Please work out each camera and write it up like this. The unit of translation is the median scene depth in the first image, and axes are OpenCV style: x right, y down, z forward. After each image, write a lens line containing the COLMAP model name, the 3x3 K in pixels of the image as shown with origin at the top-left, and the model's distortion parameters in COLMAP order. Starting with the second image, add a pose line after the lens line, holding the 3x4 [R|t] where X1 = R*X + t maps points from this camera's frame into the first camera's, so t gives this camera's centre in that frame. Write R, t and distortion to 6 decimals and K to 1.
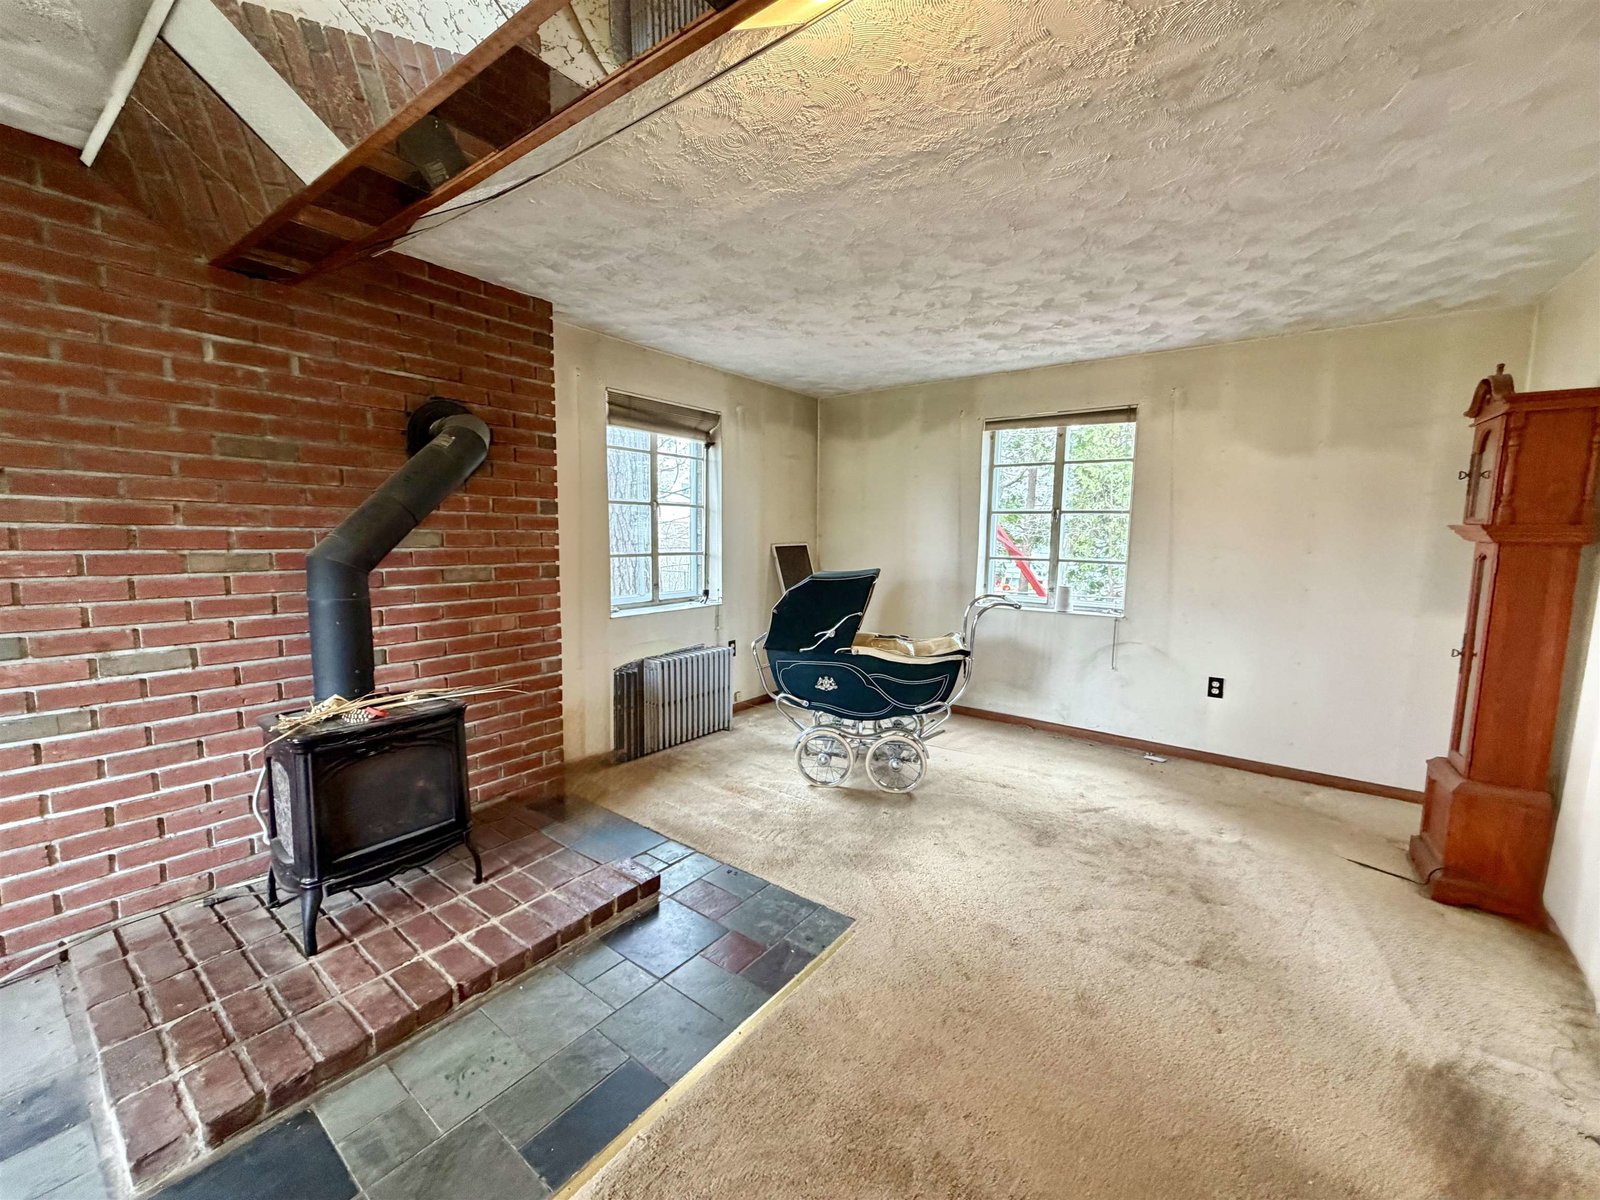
lens RADIAL K [[641.6, 0, 794.1], [0, 641.6, 598.7], [0, 0, 1]] dist [0.003813, 0.000400]
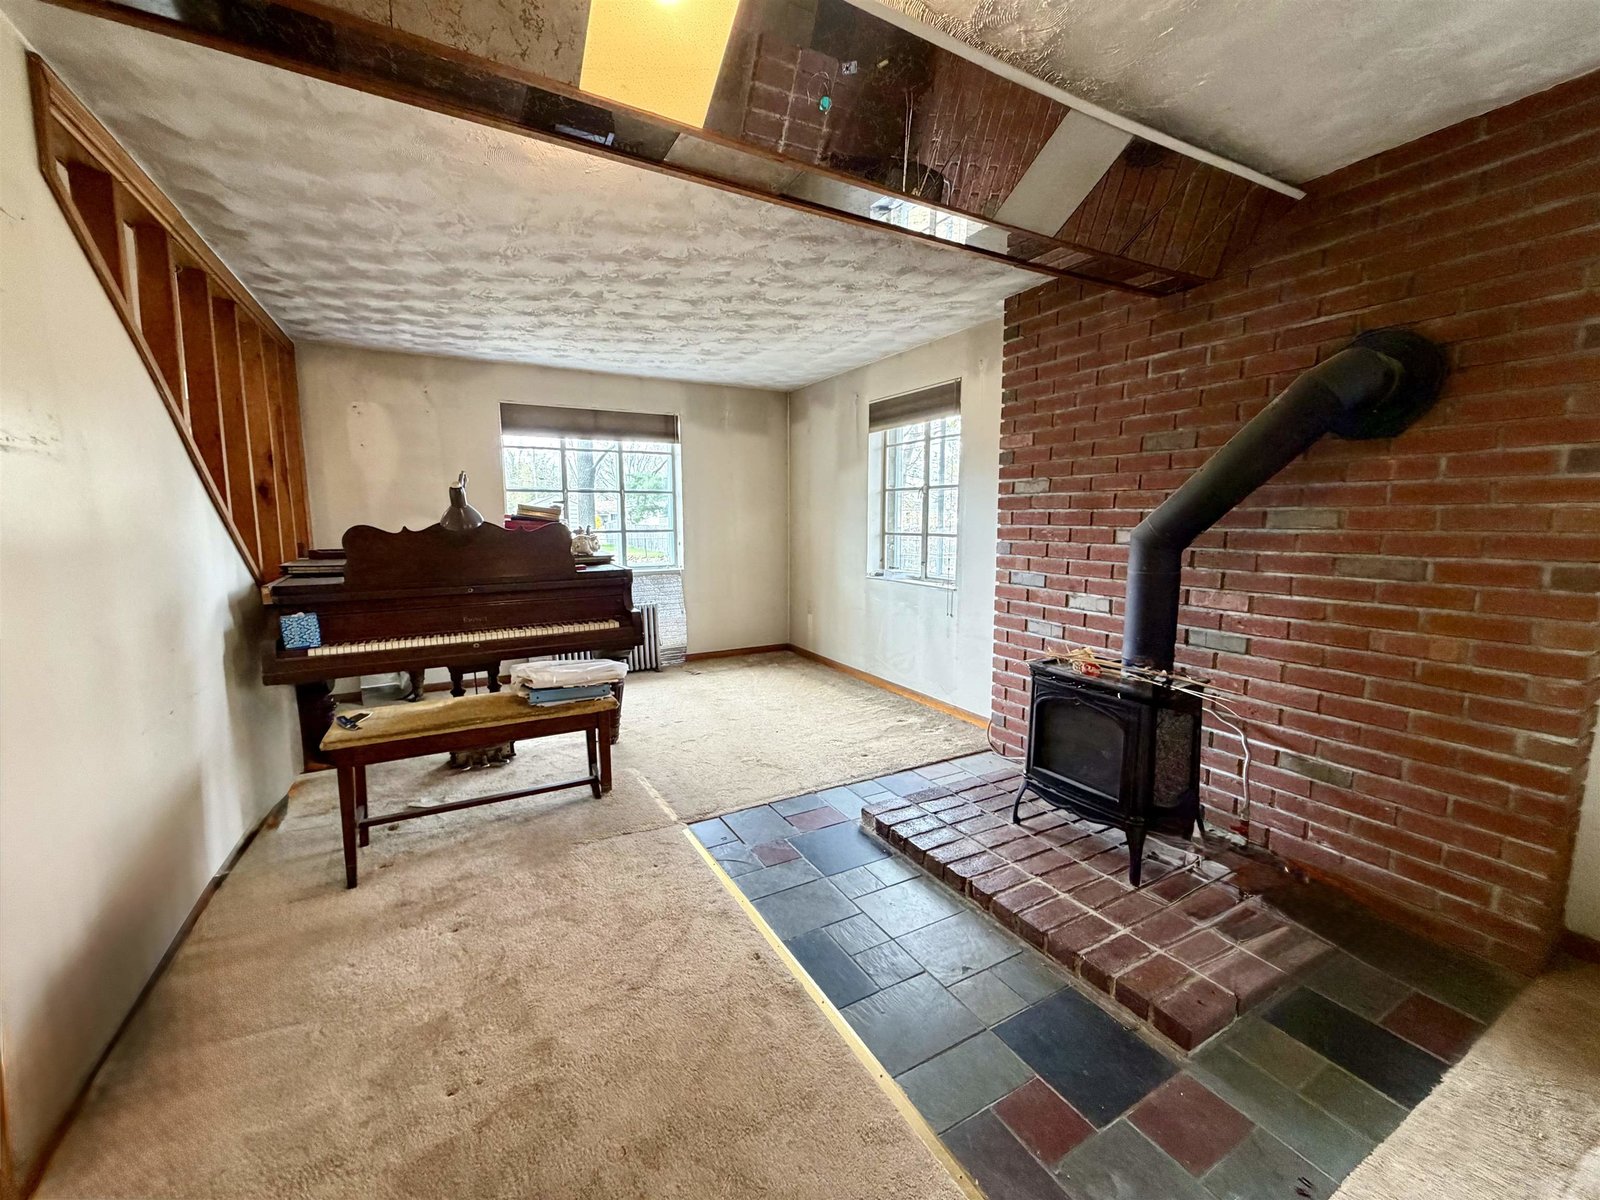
lens RADIAL K [[641.6, 0, 790.1], [0, 641.6, 600.2], [0, 0, 1]] dist [0.003813, 0.000400]
pose [[-0.406343, 0.094764, -0.908793, 0.438711], [-0.106864, 0.982853, 0.150268, -0.041777], [0.907450, 0.158178, -0.389249, 0.715331]]
